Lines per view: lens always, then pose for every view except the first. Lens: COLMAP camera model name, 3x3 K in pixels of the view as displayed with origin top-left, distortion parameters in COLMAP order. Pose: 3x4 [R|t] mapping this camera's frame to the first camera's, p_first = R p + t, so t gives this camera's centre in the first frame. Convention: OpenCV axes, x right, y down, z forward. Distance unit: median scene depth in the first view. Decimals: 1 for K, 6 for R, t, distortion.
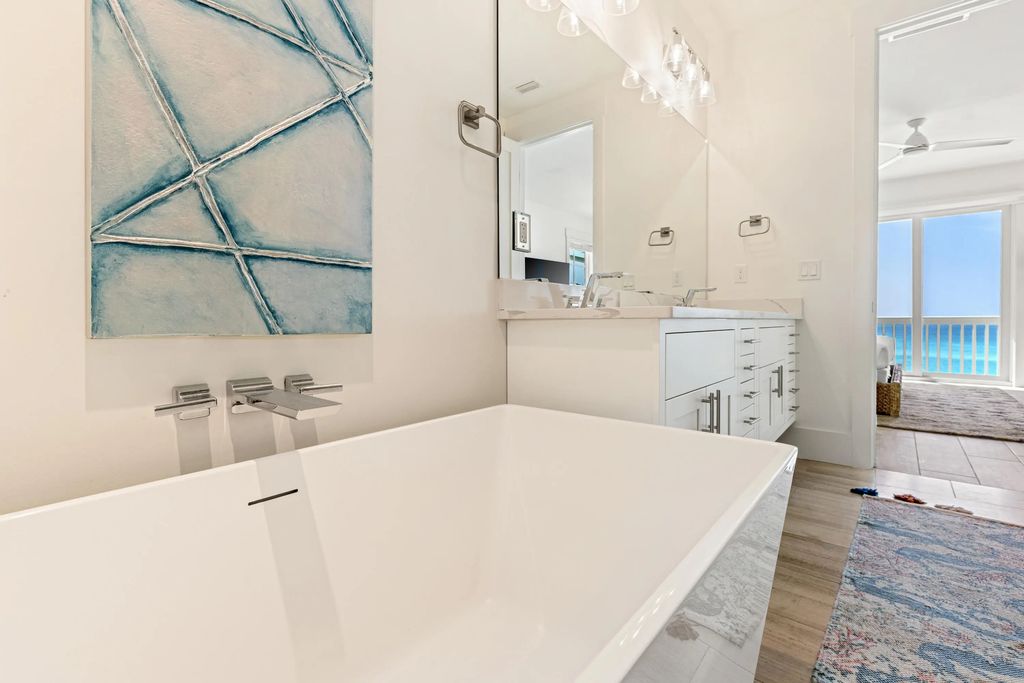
lens RADIAL K [[469.8, 0, 512.9], [0, 469.8, 330.0], [0, 0, 1]] dist [-0.000173, -0.000014]
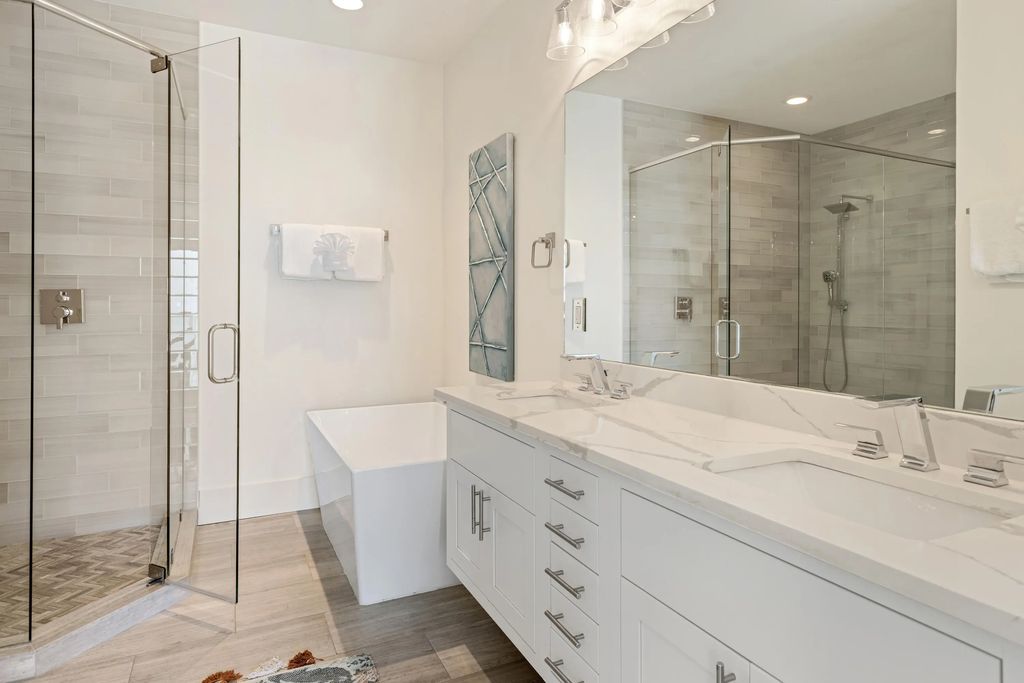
lens RADIAL K [[585.2, 0, 513.0], [0, 585.2, 306.4], [0, 0, 1]] dist [0.000763, 0.000093]
pose [[-0.424446, -0.004496, -0.905442, 2.453024], [-0.010615, 0.999944, 0.000011, -0.387661], [0.905391, 0.009616, -0.424469, 2.532389]]
